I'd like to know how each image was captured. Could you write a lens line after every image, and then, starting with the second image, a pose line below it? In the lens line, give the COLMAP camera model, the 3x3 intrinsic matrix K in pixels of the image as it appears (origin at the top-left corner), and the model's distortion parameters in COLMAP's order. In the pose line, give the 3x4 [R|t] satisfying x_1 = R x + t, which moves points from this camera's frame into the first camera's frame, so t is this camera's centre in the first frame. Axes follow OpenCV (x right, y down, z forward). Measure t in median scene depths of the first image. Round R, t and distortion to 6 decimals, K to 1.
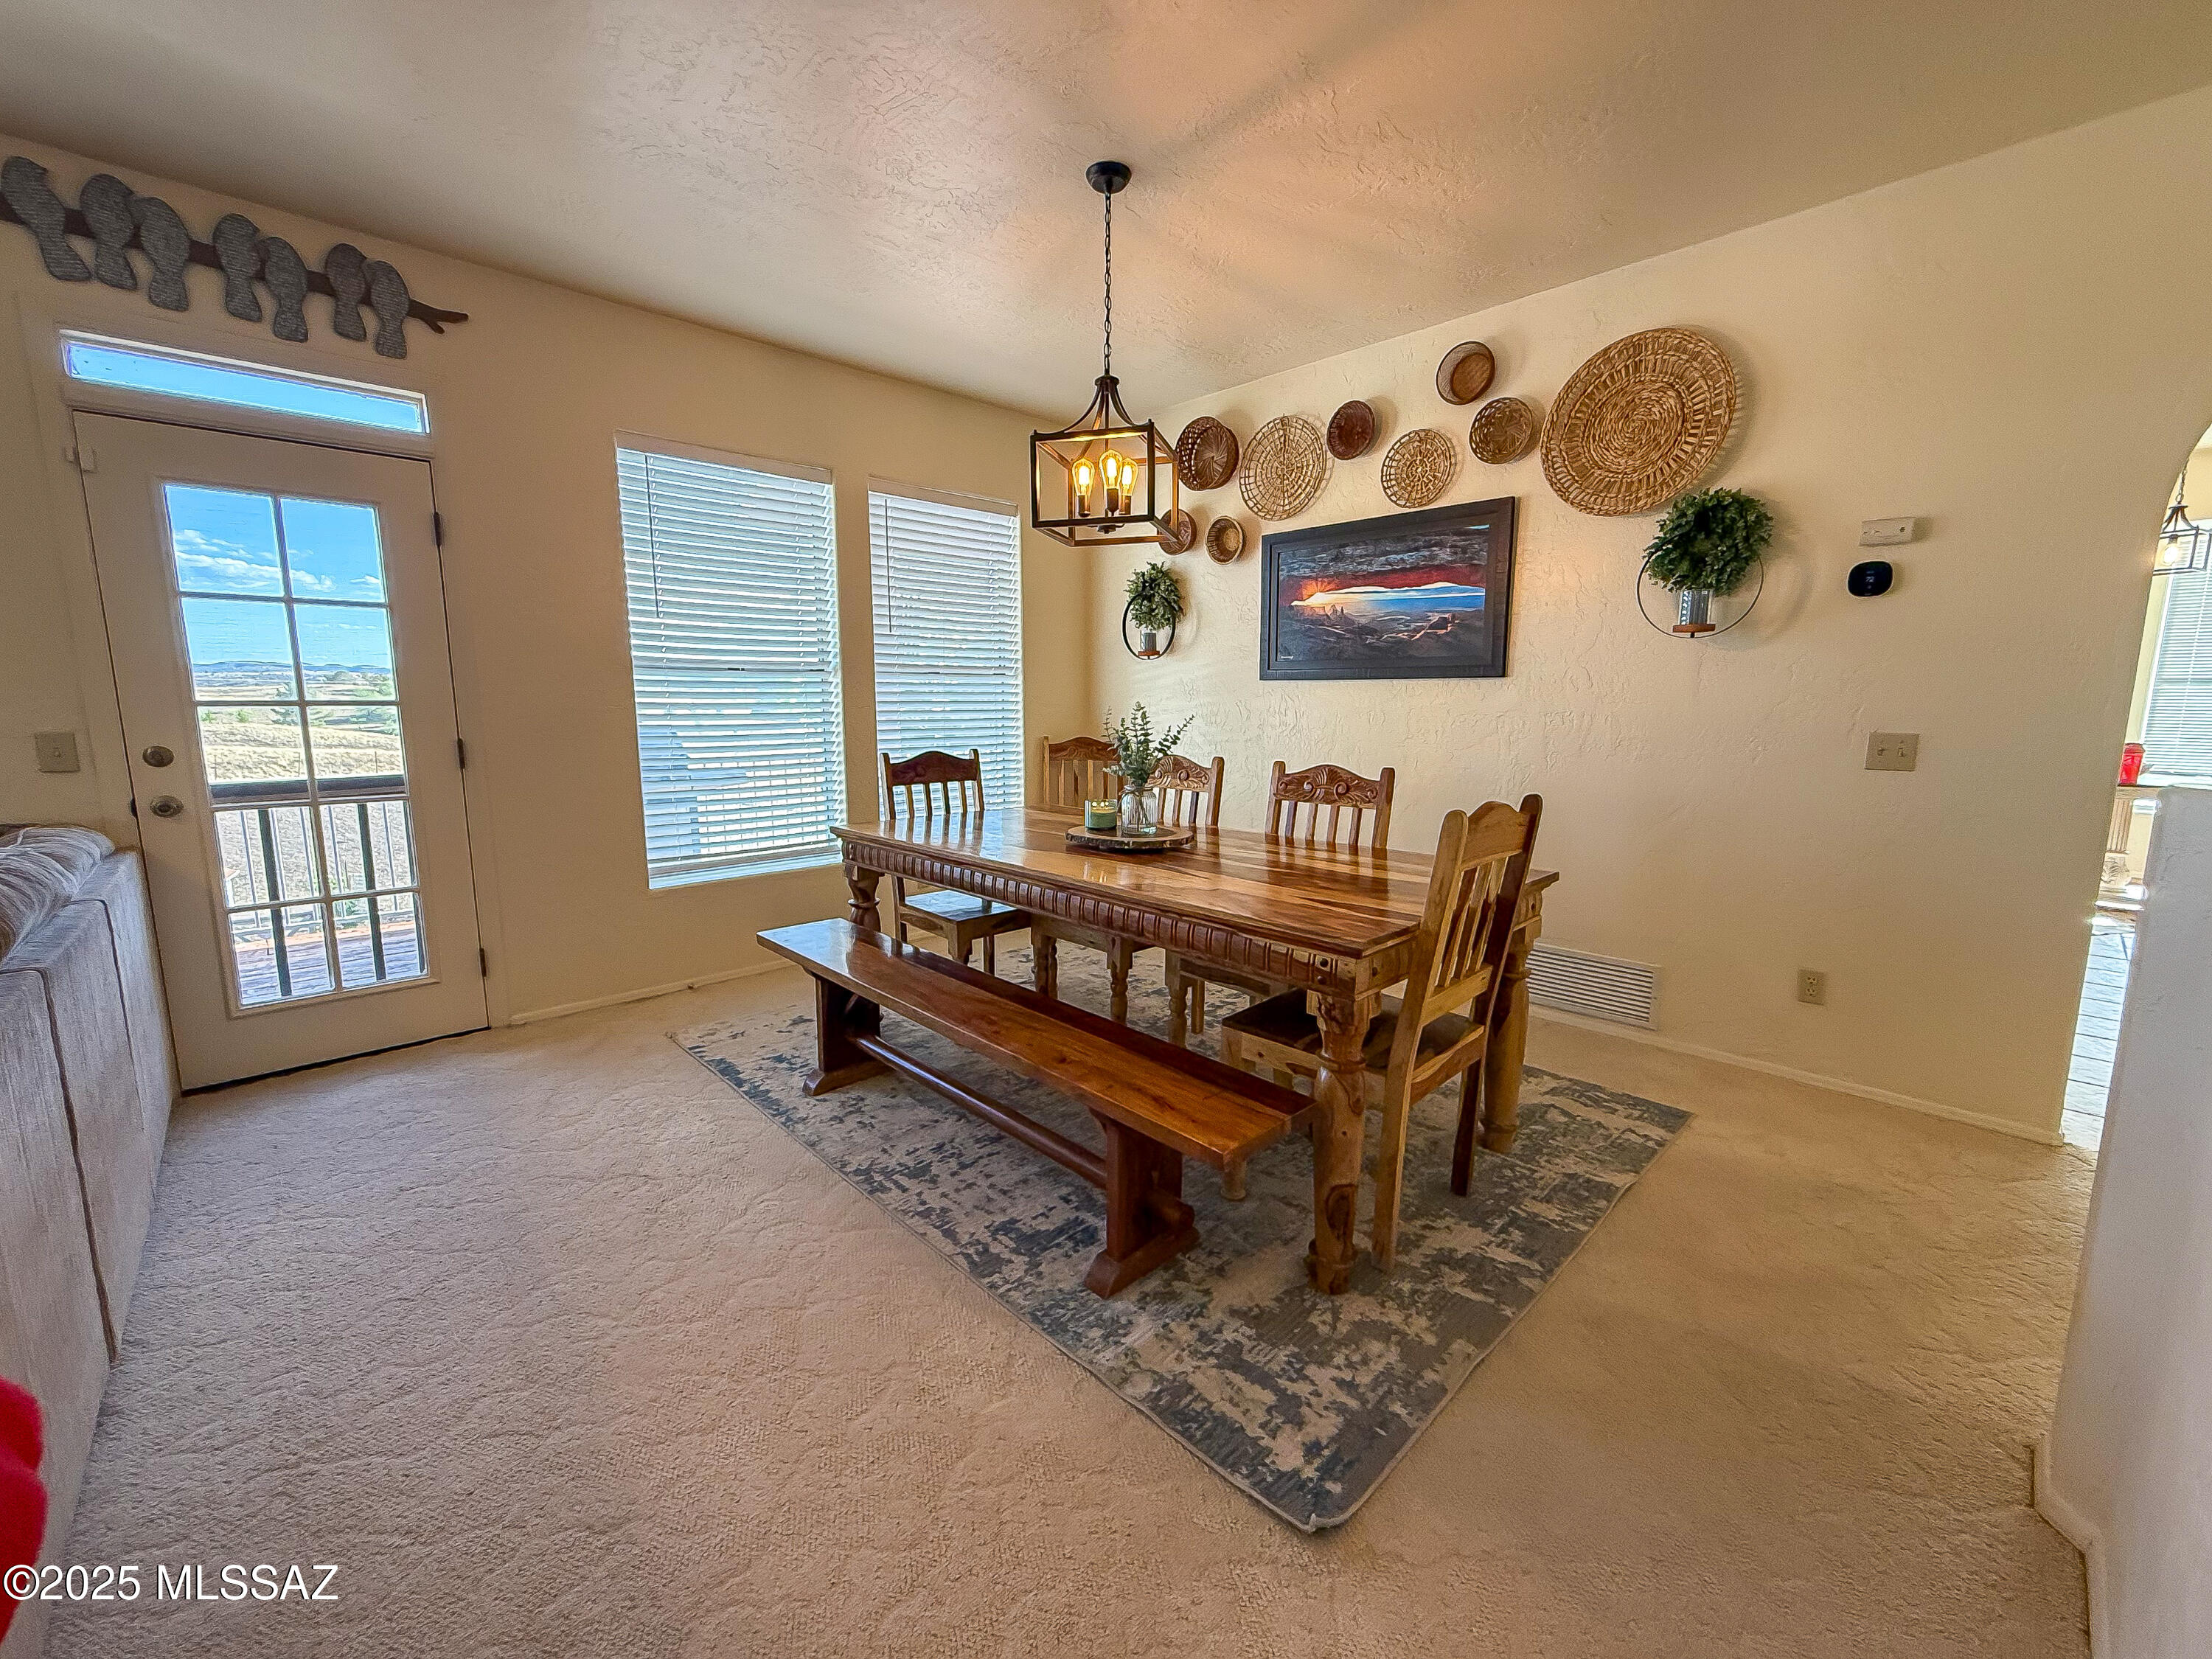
lens RADIAL K [[896.5, 0, 1106.0], [0, 896.5, 829.5], [0, 0, 1]] dist [-0.001558, -0.000273]
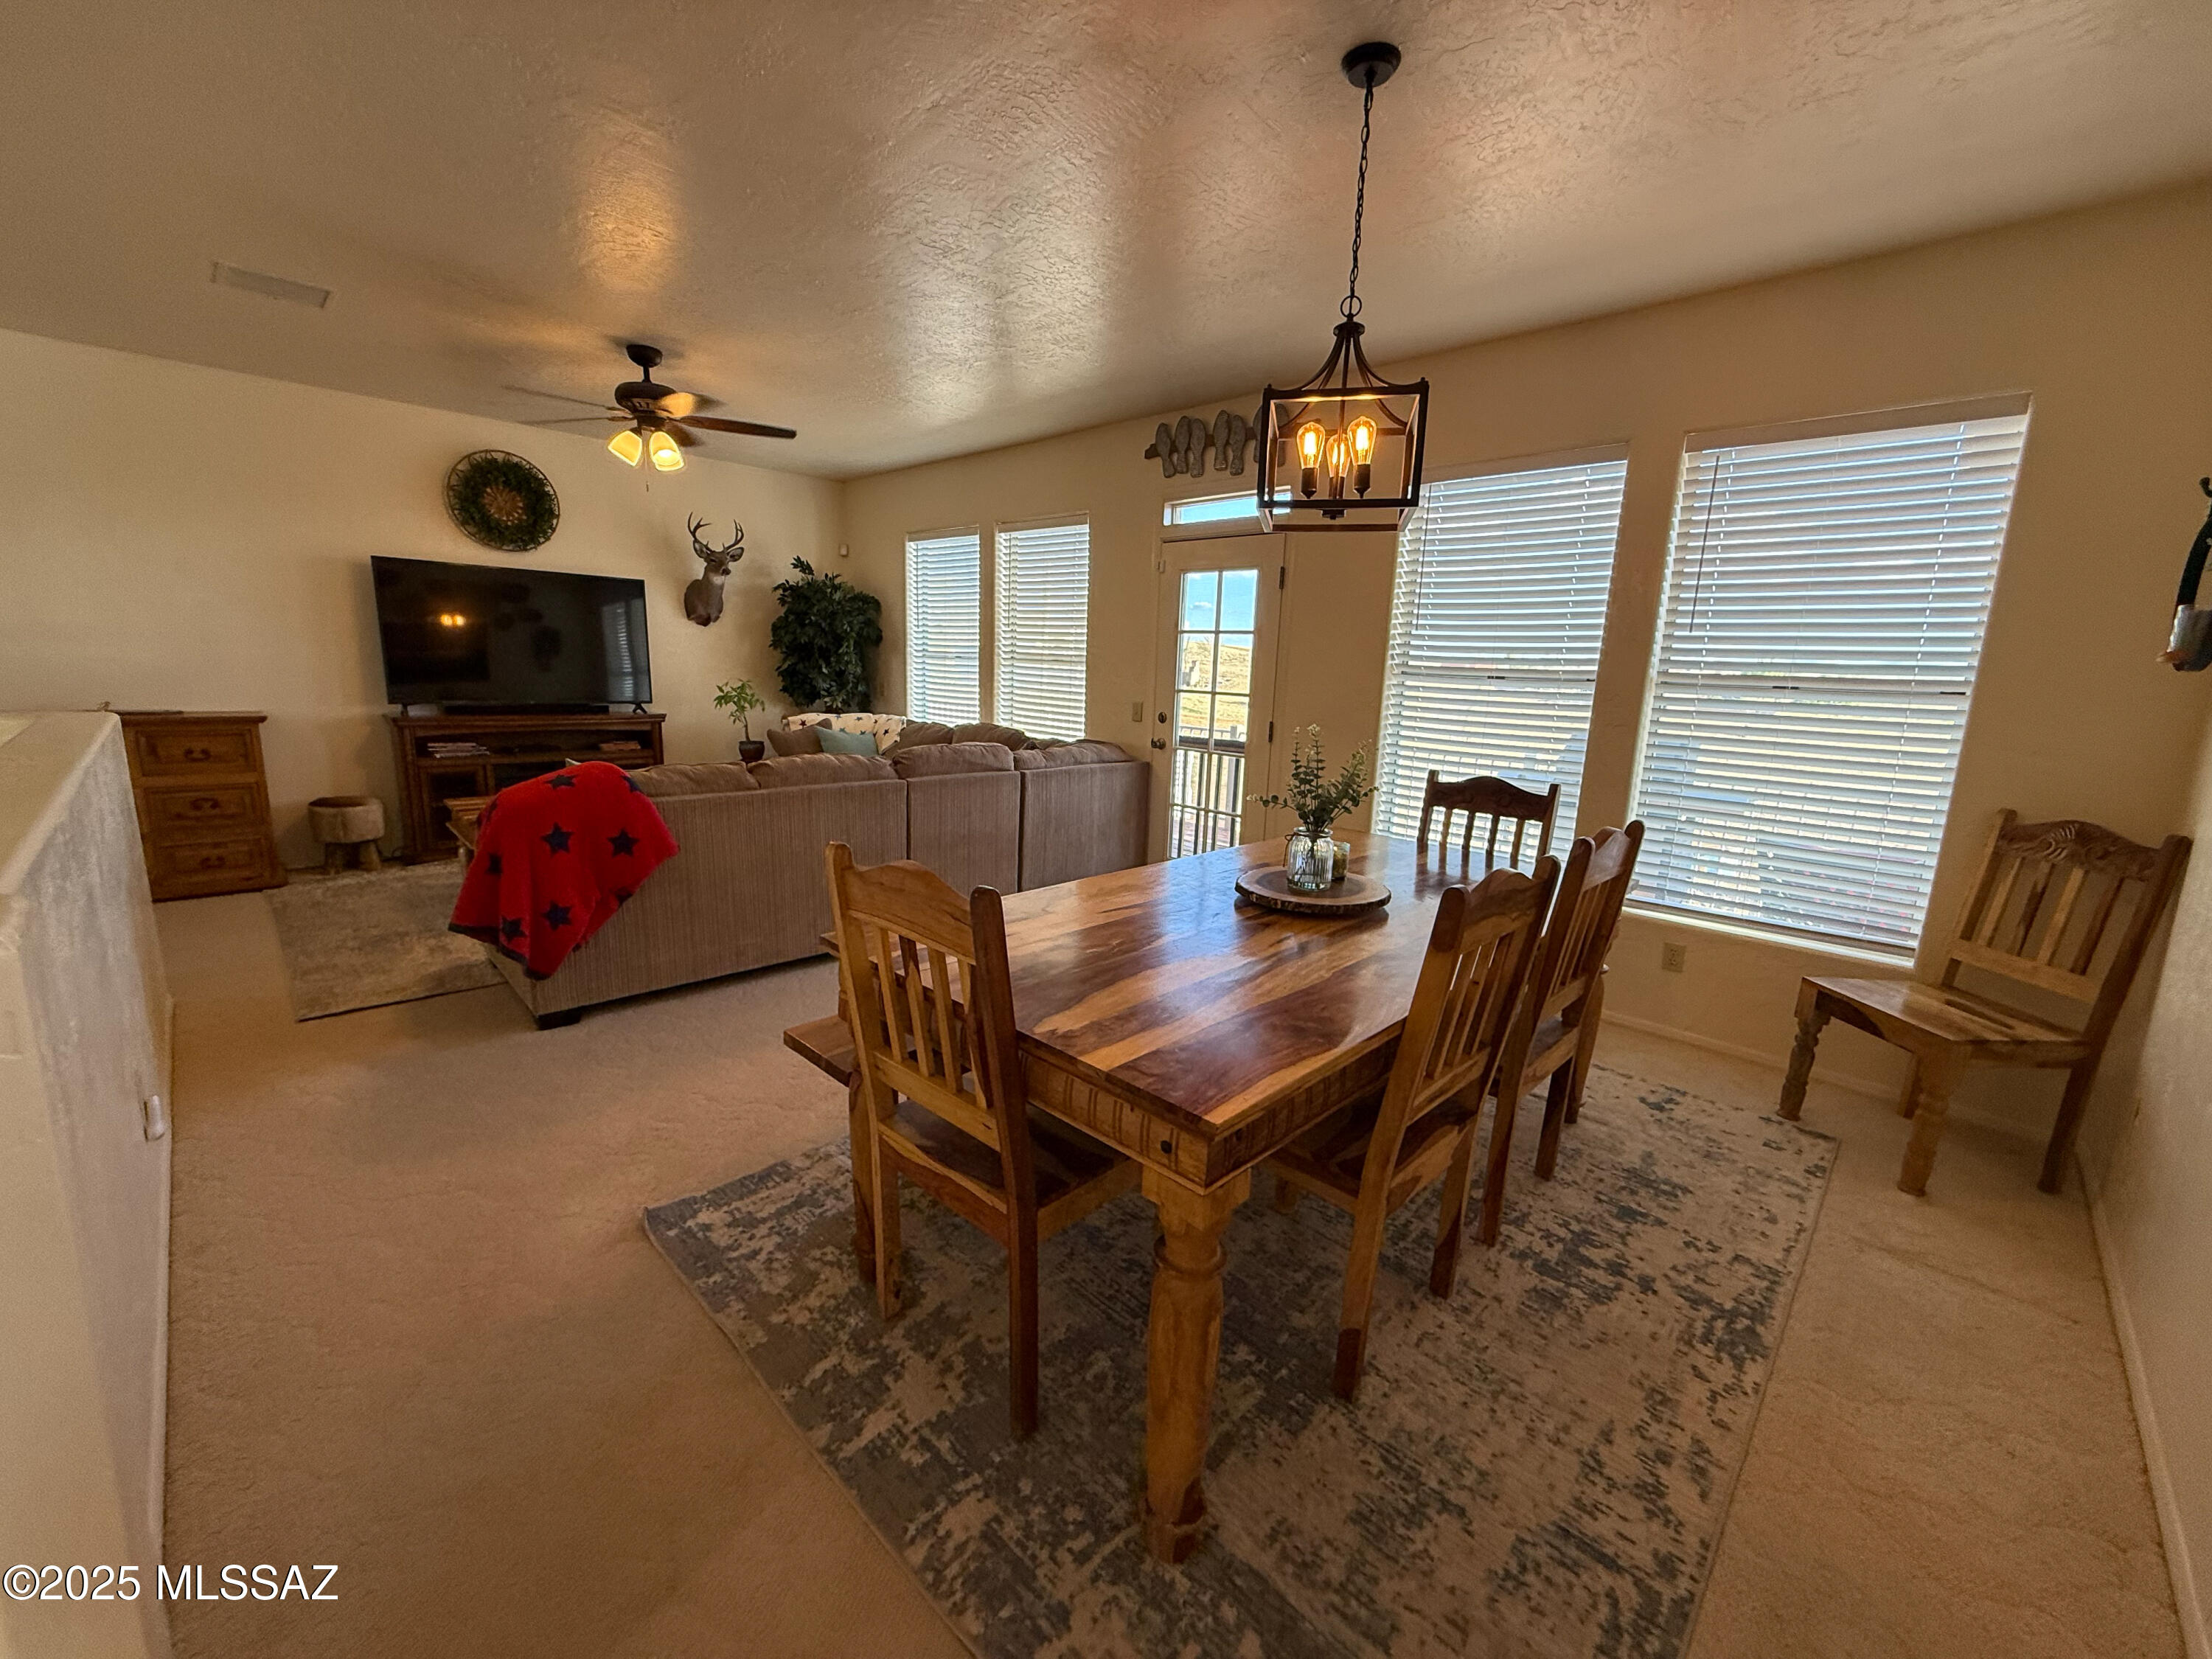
lens RADIAL K [[896.5, 0, 1106.0], [0, 896.5, 829.5], [0, 0, 1]] dist [-0.001558, -0.000273]
pose [[0.023983, 0.182929, -0.982834, 0.867307], [-0.184714, 0.967000, 0.175475, -0.163113], [0.982500, 0.177335, 0.056981, 0.810934]]
